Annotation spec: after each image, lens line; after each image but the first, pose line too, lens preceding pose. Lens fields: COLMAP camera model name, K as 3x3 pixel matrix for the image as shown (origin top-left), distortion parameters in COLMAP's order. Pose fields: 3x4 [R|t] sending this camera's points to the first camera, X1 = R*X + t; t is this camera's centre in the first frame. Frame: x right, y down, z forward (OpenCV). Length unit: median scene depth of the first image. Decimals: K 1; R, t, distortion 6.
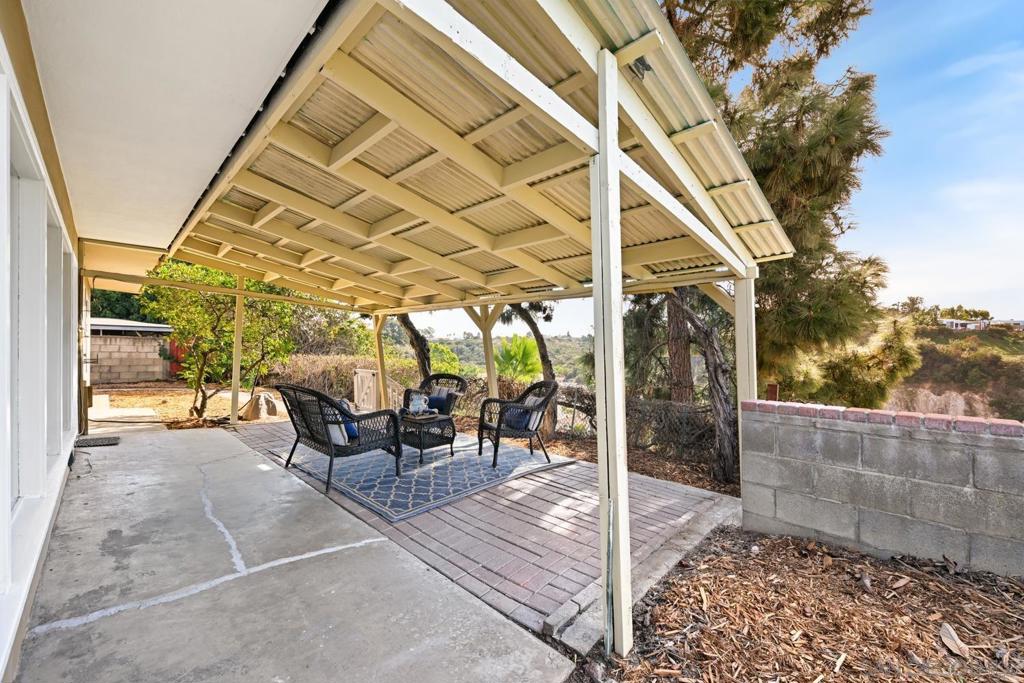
lens RADIAL K [[402.4, 0, 516.4], [0, 402.4, 342.5], [0, 0, 1]] dist [-0.001536, 0.001003]
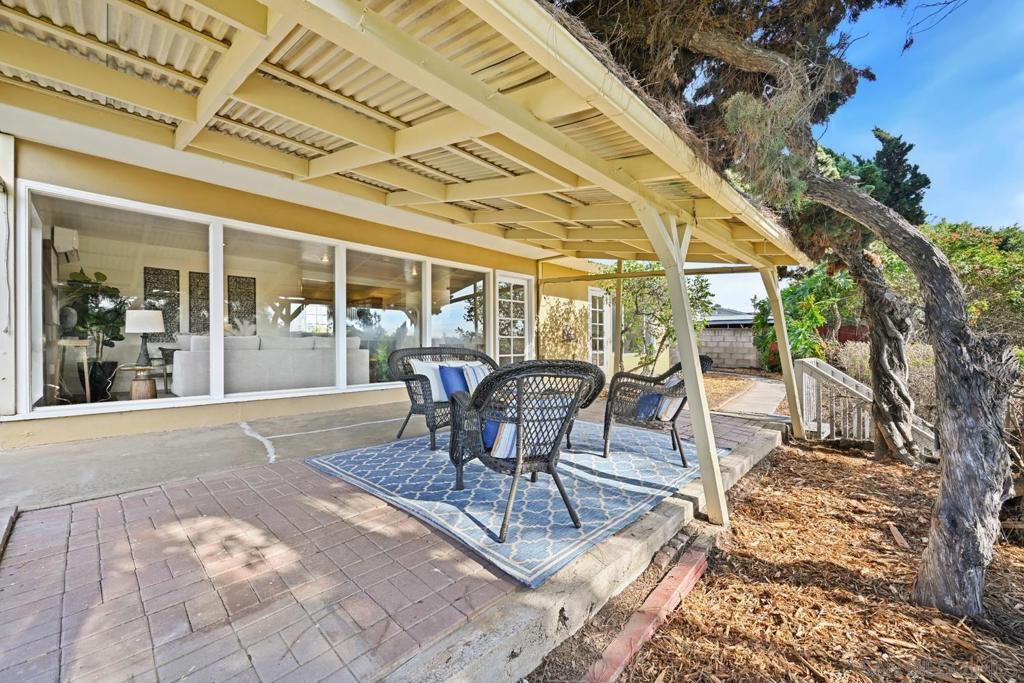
lens RADIAL K [[402.4, 0, 520.7], [0, 402.4, 345.0], [0, 0, 1]] dist [-0.001536, 0.001003]
pose [[0.006108, -0.003743, -0.999974, 0.293363], [0.010766, 0.999935, -0.003678, 0.045004], [0.999923, -0.010743, 0.006148, 0.561273]]
